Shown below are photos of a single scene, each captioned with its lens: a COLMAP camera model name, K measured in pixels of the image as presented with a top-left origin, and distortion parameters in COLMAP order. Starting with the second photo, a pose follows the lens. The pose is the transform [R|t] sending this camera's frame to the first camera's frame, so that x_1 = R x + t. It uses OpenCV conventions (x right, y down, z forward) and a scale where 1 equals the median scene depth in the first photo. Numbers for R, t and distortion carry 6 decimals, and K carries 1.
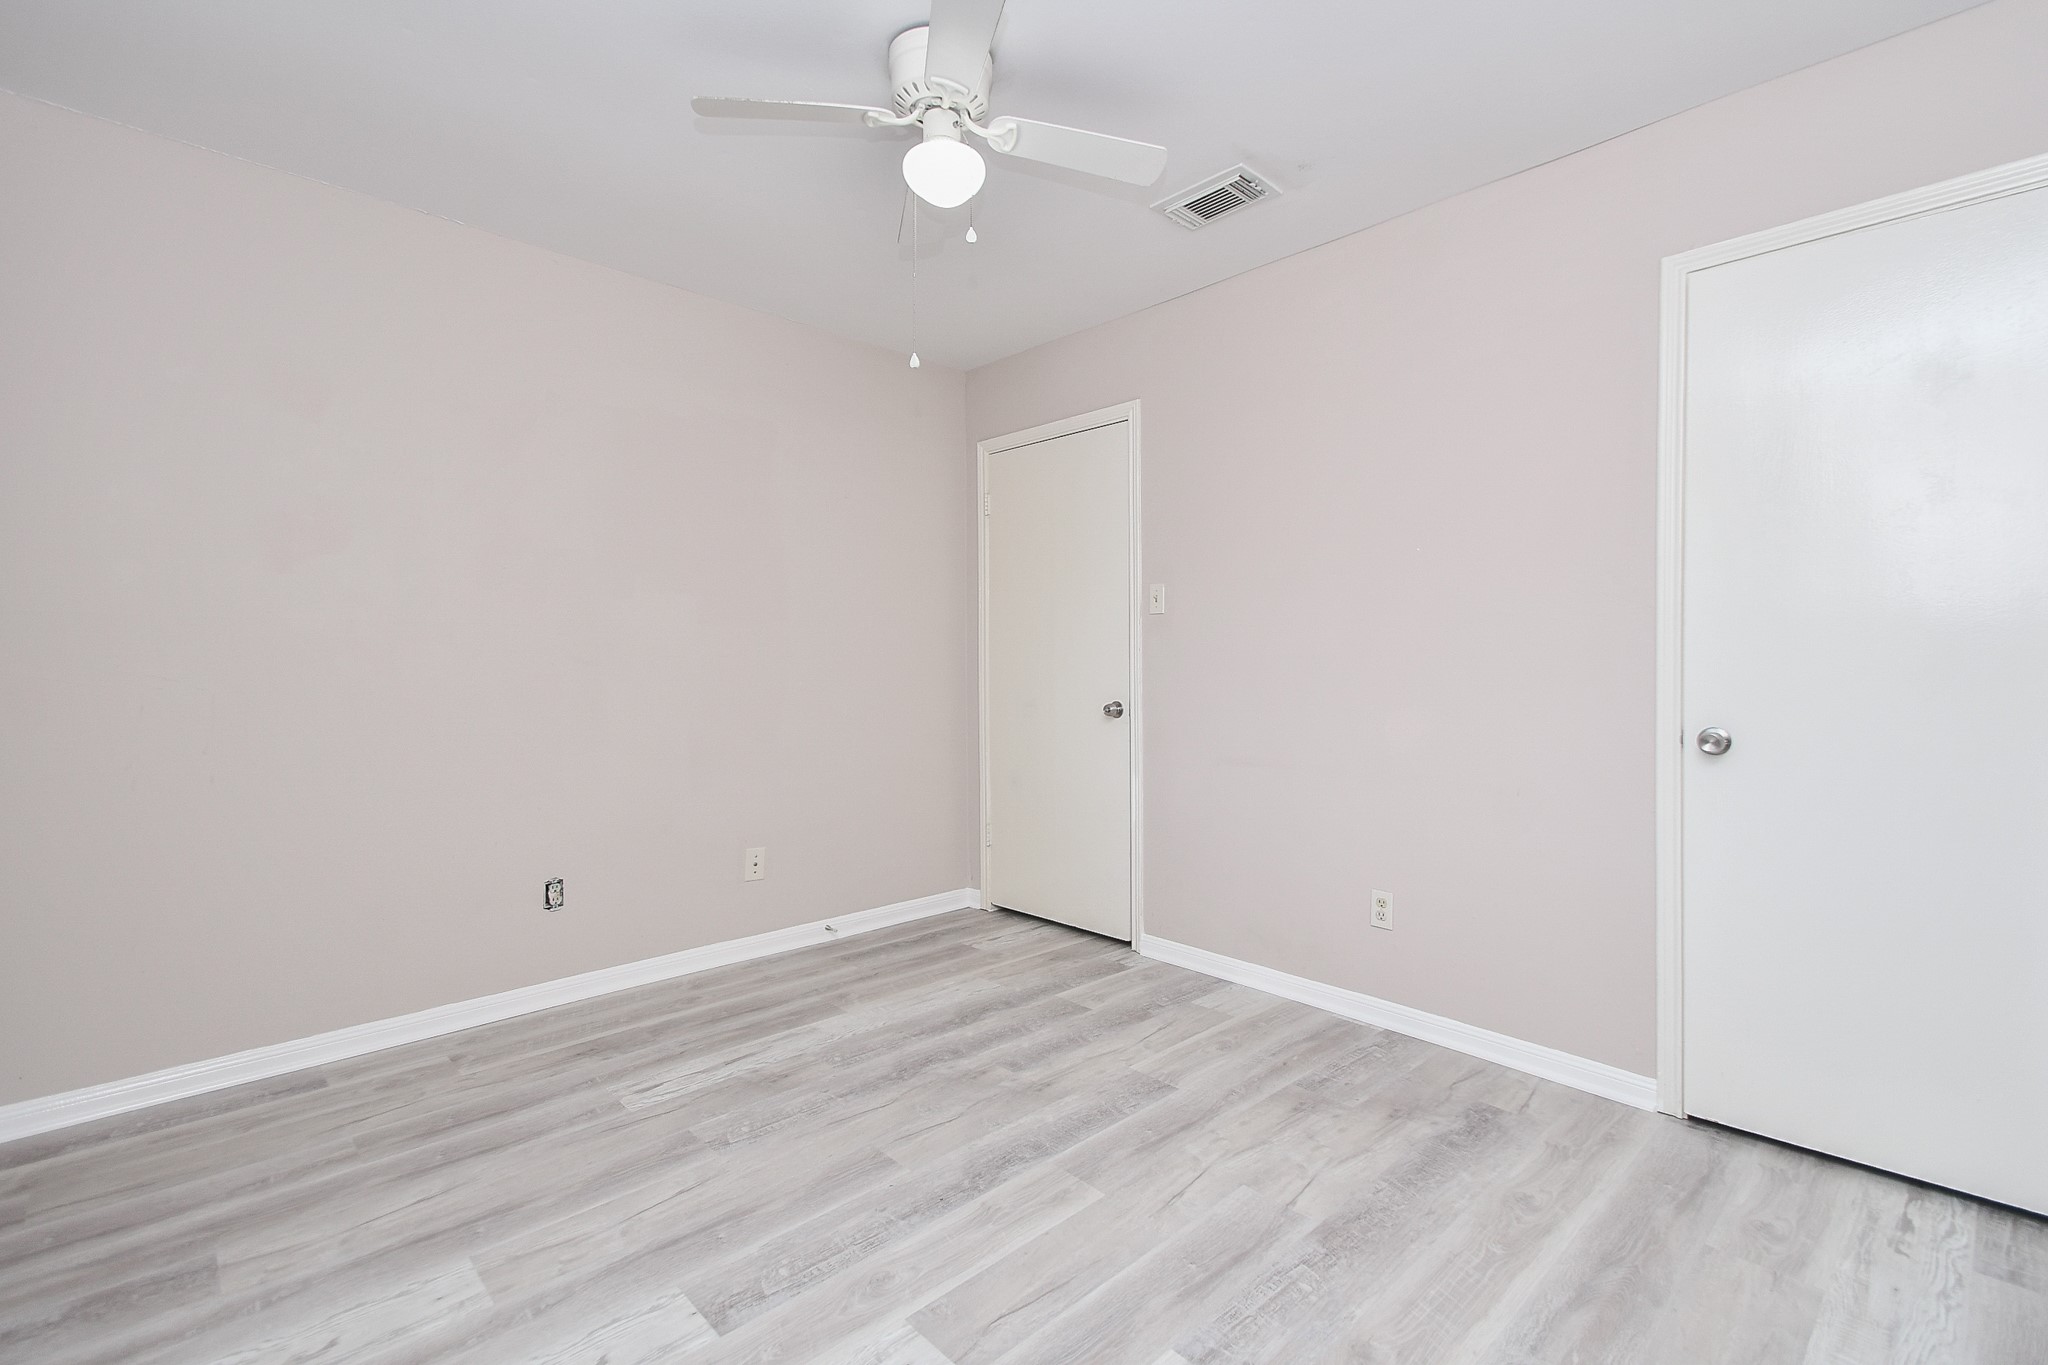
lens RADIAL K [[931.4, 0, 1033.5], [0, 931.4, 667.4], [0, 0, 1]] dist [0.022142, -0.015595]
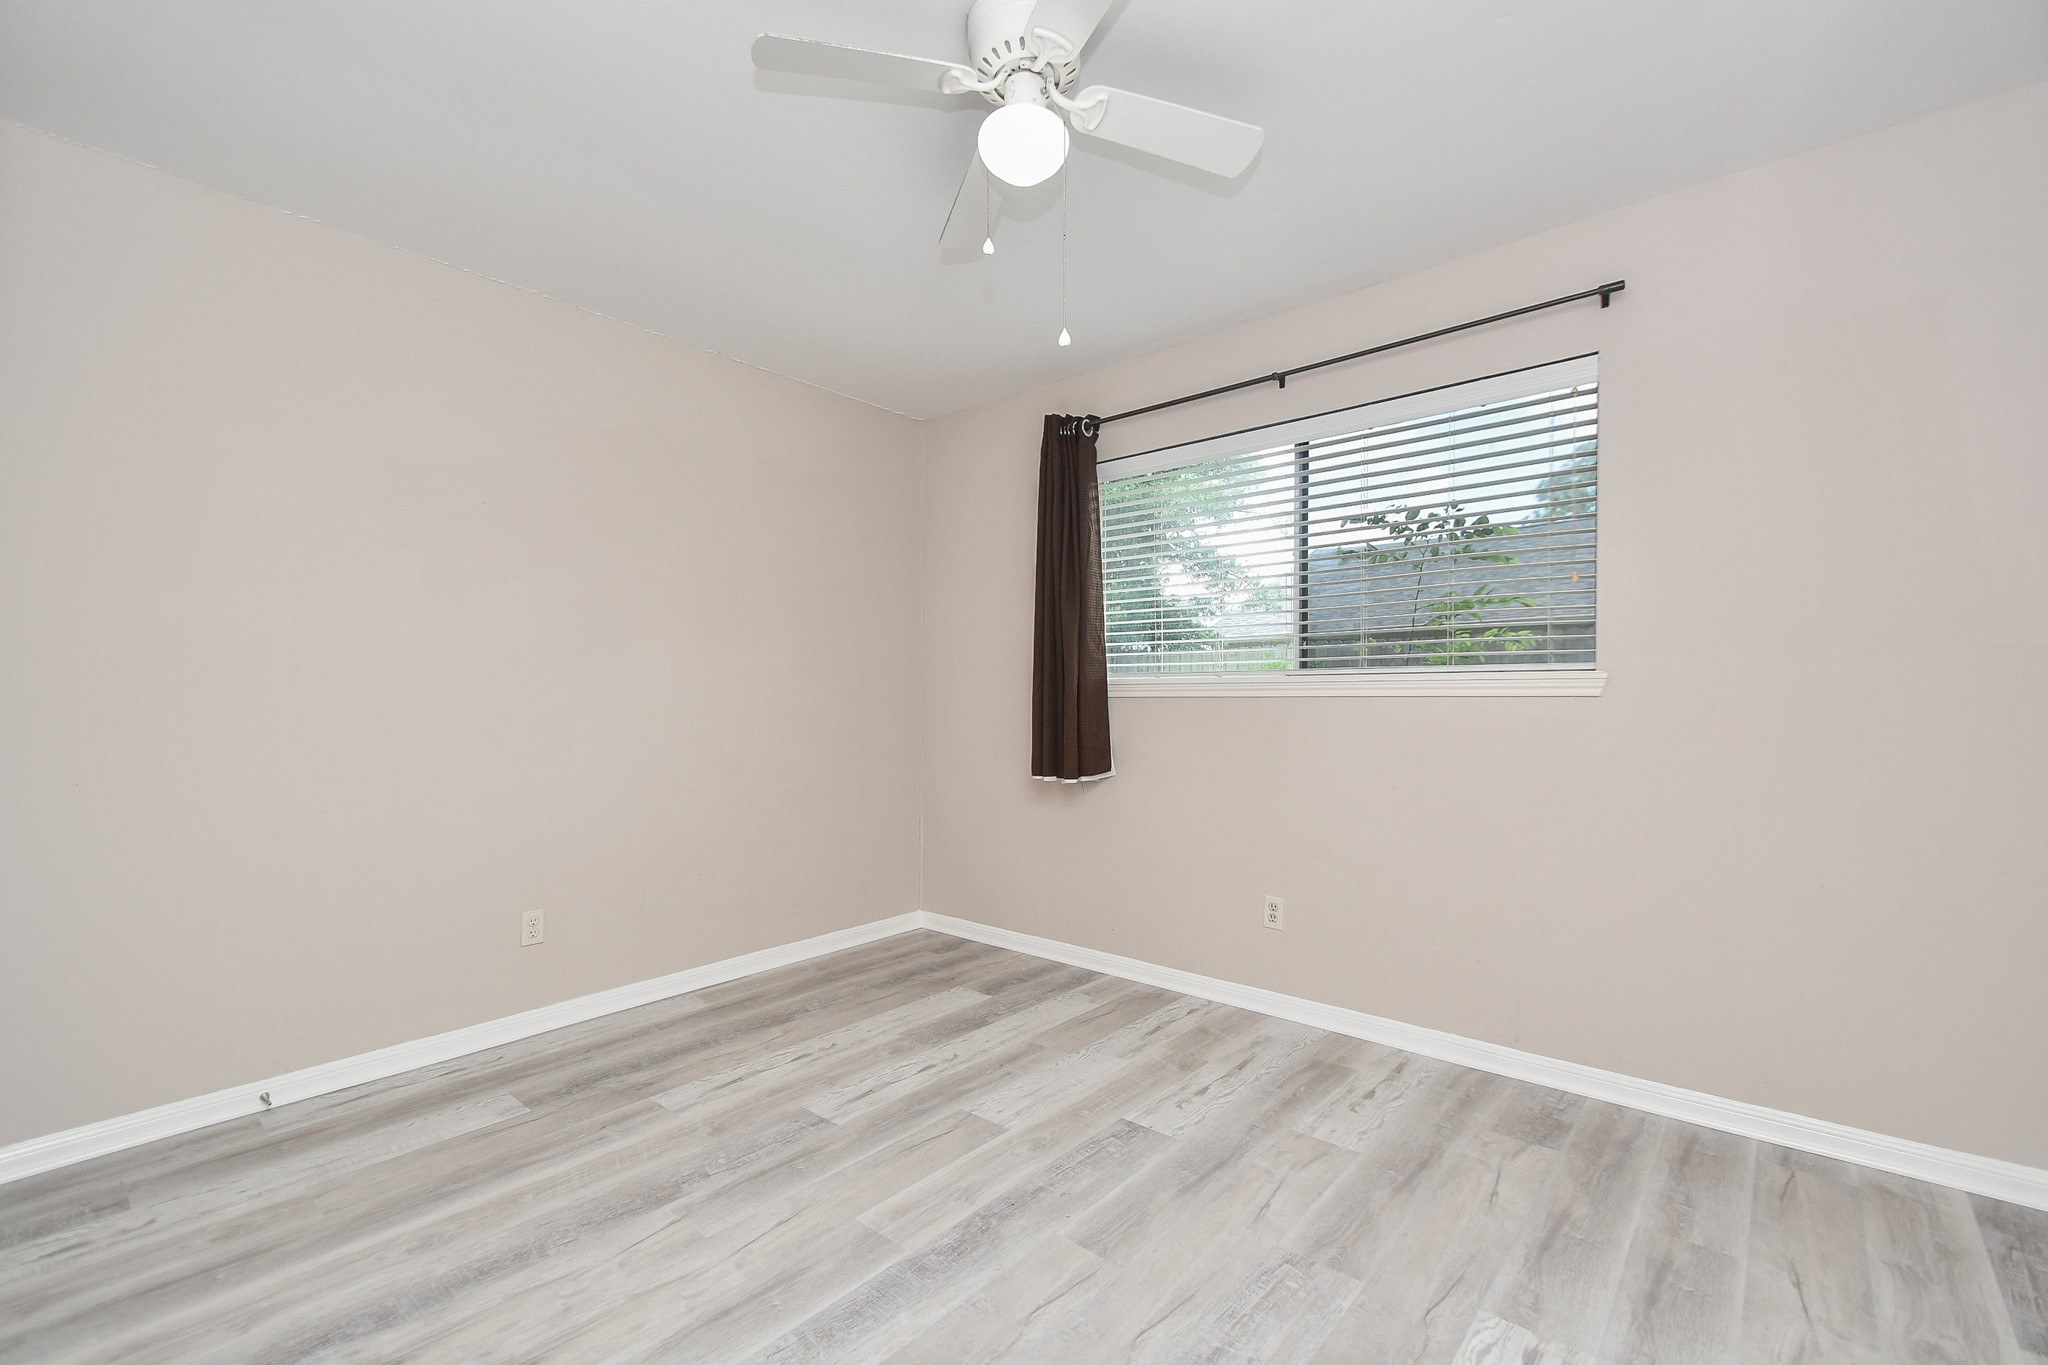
lens RADIAL K [[931.4, 0, 1033.5], [0, 931.4, 667.4], [0, 0, 1]] dist [0.022142, -0.015595]
pose [[-0.992880, -0.002826, -0.119087, 0.006815], [0.000507, 0.999609, -0.027956, -0.009381], [0.119120, -0.027817, -0.992490, 2.069042]]
